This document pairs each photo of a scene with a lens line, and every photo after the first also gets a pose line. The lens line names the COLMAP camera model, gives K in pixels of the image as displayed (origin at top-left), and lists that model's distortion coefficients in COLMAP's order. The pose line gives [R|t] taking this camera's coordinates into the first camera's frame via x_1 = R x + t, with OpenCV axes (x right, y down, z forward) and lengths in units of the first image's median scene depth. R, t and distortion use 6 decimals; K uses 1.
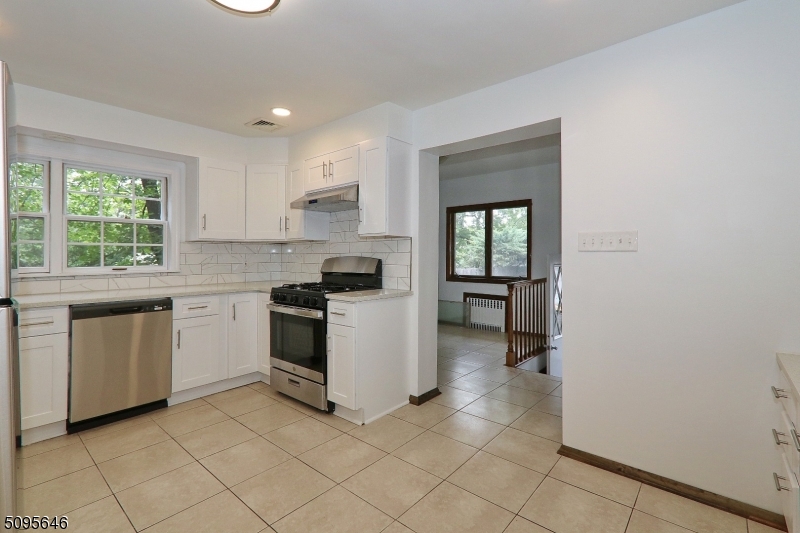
lens RADIAL K [[368.6, 0, 385.5], [0, 368.6, 259.3], [0, 0, 1]] dist [0.008106, -0.001137]
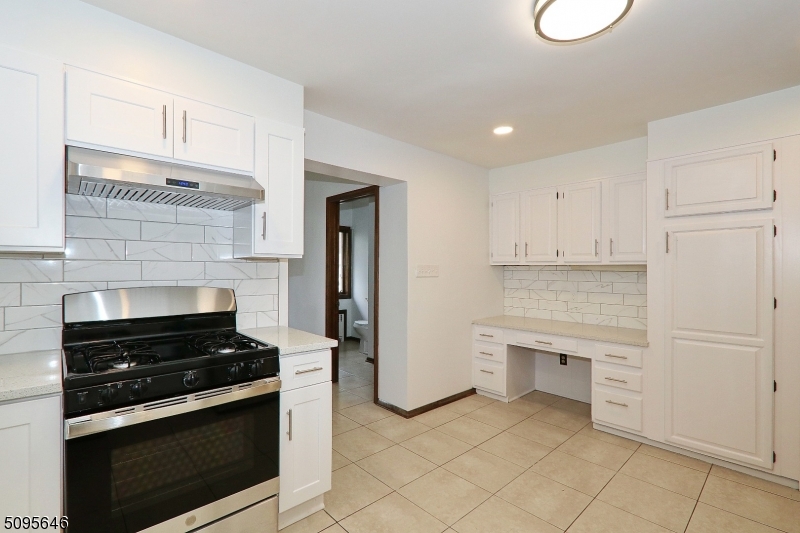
lens RADIAL K [[368.6, 0, 390.5], [0, 368.6, 267.2], [0, 0, 1]] dist [0.008106, -0.001137]
pose [[0.105217, 0.003461, 0.994443, -0.986829], [0.000781, 0.999993, -0.003563, -0.056358], [-0.994449, 0.001152, 0.105214, 0.940067]]
